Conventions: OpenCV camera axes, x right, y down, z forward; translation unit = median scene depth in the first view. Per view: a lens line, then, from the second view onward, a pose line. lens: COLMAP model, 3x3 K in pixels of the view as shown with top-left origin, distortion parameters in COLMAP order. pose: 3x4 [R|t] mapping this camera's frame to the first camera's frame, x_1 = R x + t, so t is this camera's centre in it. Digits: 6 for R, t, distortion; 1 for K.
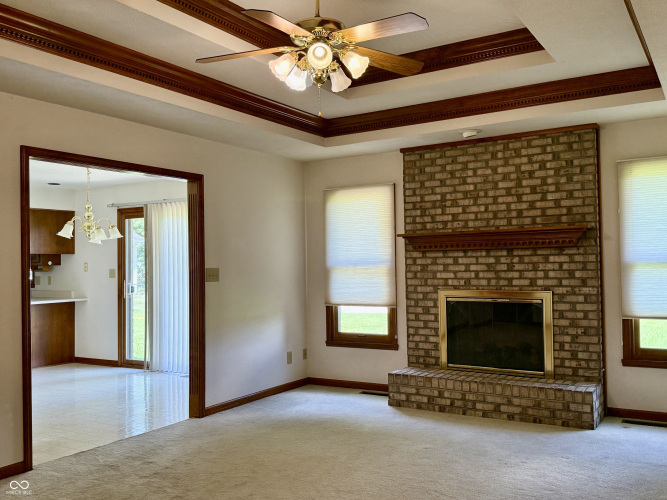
lens RADIAL K [[624.8, 0, 333.5], [0, 624.8, 250.0], [0, 0, 1]] dist [0.171672, -0.390444]
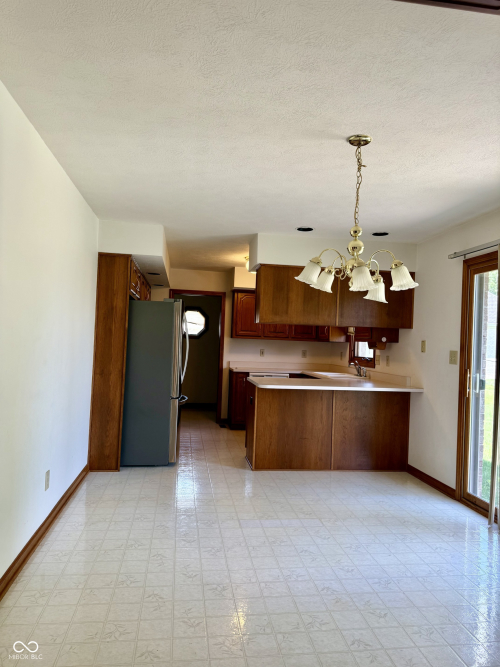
lens RADIAL K [[471.7, 0, 250.0], [0, 471.7, 333.5], [0, 0, 1]] dist [0.080721, -0.123702]
pose [[0.646338, 0.026633, -0.762586, -0.143652], [-0.030514, 0.999493, 0.009045, 0.018744], [0.762441, 0.017424, 0.646824, 0.709451]]
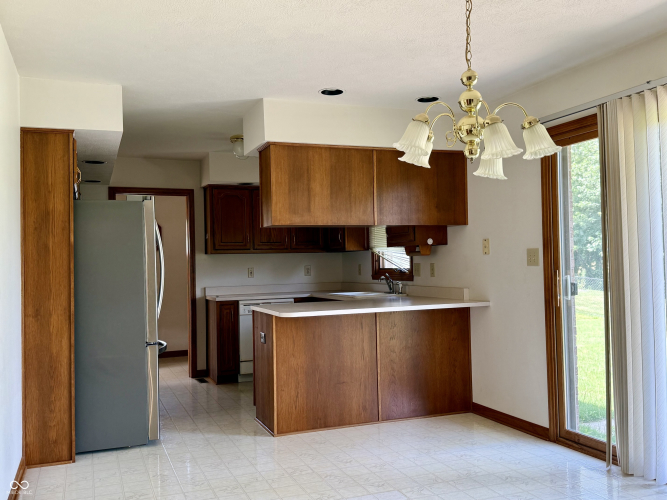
lens RADIAL K [[624.8, 0, 333.5], [0, 624.8, 250.0], [0, 0, 1]] dist [0.171672, -0.390444]
pose [[0.803117, -0.014663, -0.595641, -0.238355], [0.024123, 0.999678, 0.007917, 0.032001], [0.595333, -0.020727, 0.803212, 0.678689]]
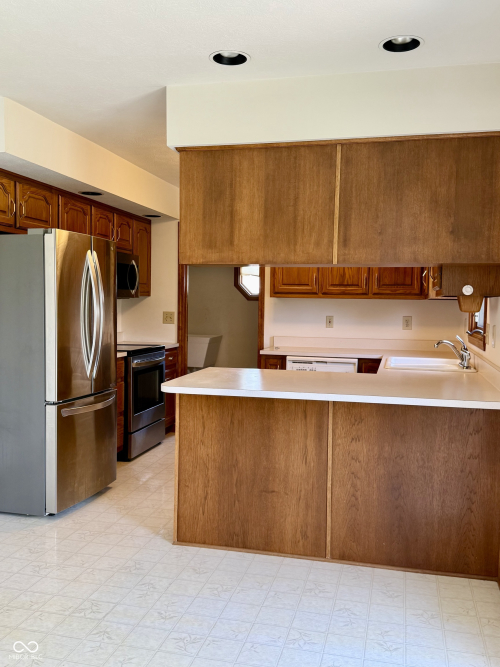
lens RADIAL K [[624.8, 0, 250.0], [0, 624.8, 333.5], [0, 0, 1]] dist [0.171672, -0.390444]
pose [[0.309743, 0.070404, -0.948210, -0.195944], [0.002771, 0.997184, 0.074946, 0.026076], [0.950816, -0.025841, 0.308675, 1.125006]]
